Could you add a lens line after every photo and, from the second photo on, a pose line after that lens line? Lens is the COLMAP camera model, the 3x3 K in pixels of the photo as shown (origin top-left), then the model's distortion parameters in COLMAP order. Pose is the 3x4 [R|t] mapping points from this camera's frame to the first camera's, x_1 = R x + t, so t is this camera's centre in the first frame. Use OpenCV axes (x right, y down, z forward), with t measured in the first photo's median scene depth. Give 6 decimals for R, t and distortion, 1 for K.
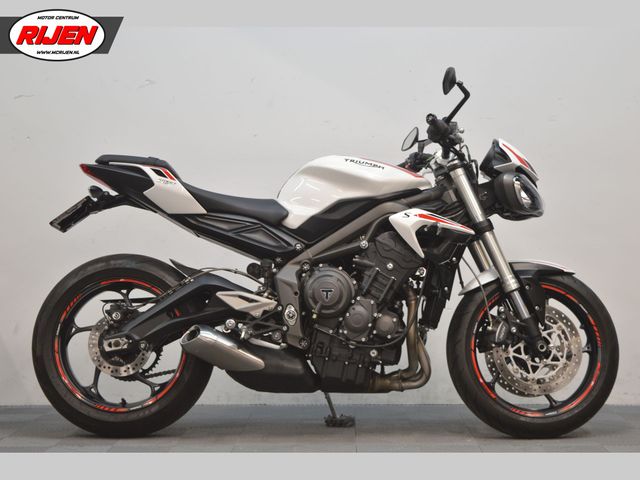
lens RADIAL K [[1464.1, 0, 320.0], [0, 1464.1, 240.0], [0, 0, 1]] dist [0.011104, -0.017915]
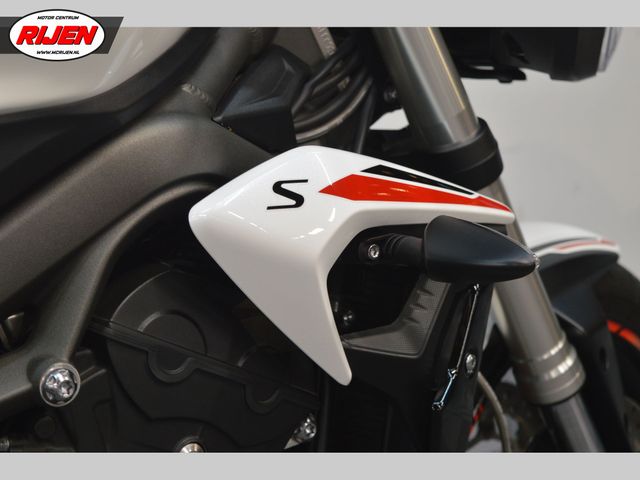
lens RADIAL K [[1368.0, 0, 320.0], [0, 1368.0, 240.0], [0, 0, 1]] dist [0.013286, 0.028171]
pose [[0.764135, -0.187684, 0.617149, -0.043350], [0.000794, 0.957009, 0.290057, -0.060244], [-0.645056, -0.221153, 0.731433, 0.862072]]
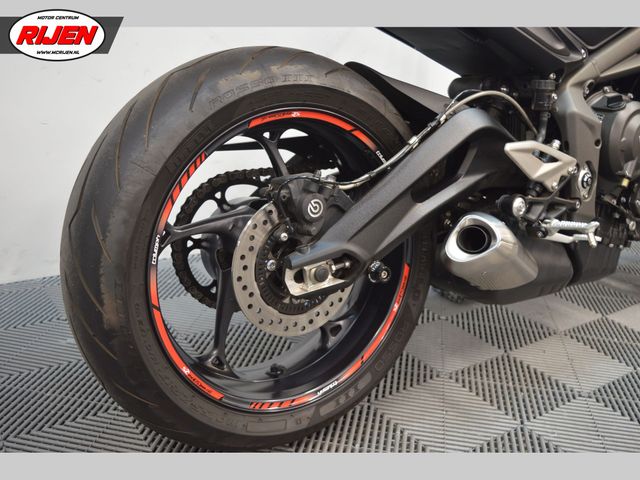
lens RADIAL K [[636.2, 0, 320.0], [0, 636.2, 240.0], [0, 0, 1]] dist [-0.058035, 0.003671]
pose [[0.800427, -0.133614, 0.584349, -0.245249], [-0.067770, 0.948419, 0.309690, 0.005024], [-0.595587, -0.287486, 0.750086, 0.870559]]
